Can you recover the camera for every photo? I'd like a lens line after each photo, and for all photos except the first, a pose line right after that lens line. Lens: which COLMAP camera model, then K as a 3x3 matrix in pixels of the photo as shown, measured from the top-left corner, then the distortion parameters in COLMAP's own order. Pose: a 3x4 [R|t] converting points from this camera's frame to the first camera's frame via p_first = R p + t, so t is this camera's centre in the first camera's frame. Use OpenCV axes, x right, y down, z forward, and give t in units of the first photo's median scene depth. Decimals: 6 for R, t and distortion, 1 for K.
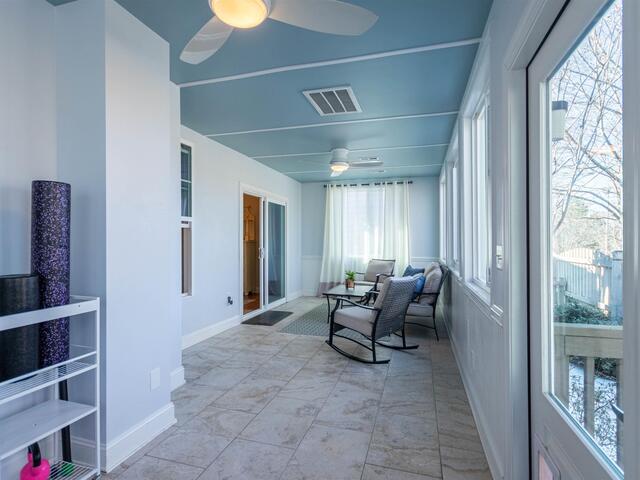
lens RADIAL K [[338.0, 0, 318.3], [0, 338.0, 240.8], [0, 0, 1]] dist [0.004395, 0.001030]
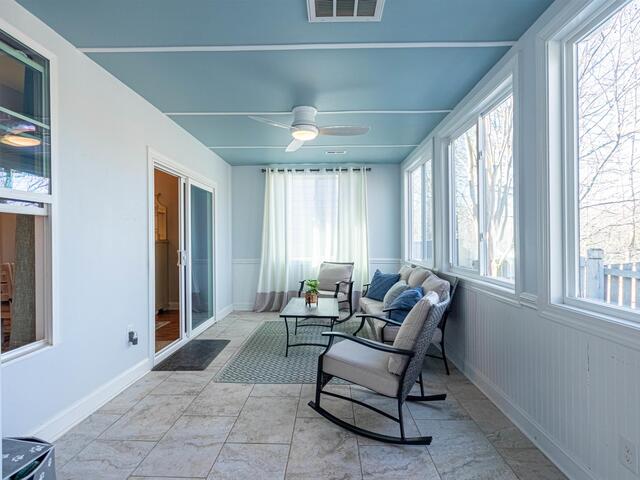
lens RADIAL K [[338.0, 0, 317.5], [0, 338.0, 241.2], [0, 0, 1]] dist [0.004395, 0.001030]
pose [[0.967556, -0.005698, 0.252591, -0.084392], [0.004933, 0.999981, 0.003659, 0.001591], [-0.252607, -0.002295, 0.967566, 0.298926]]
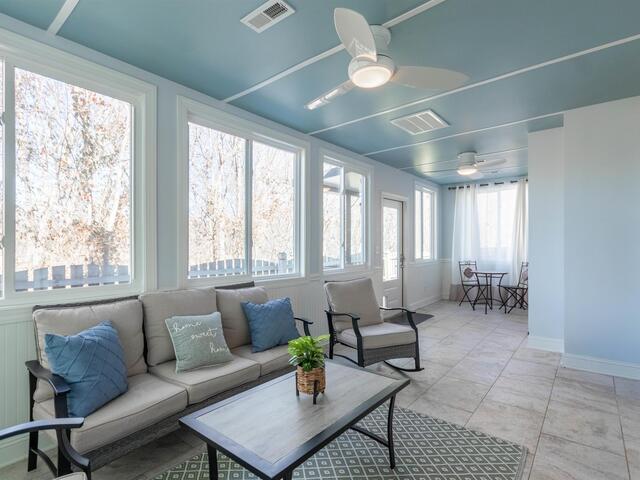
lens RADIAL K [[338.0, 0, 300.1], [0, 338.0, 240.8], [0, 0, 1]] dist [0.004395, 0.001030]
pose [[-0.911702, 0.000313, 0.410852, -0.030600], [-0.004729, 0.999925, -0.011256, 0.002224], [-0.410825, -0.012205, -0.911632, 1.369050]]
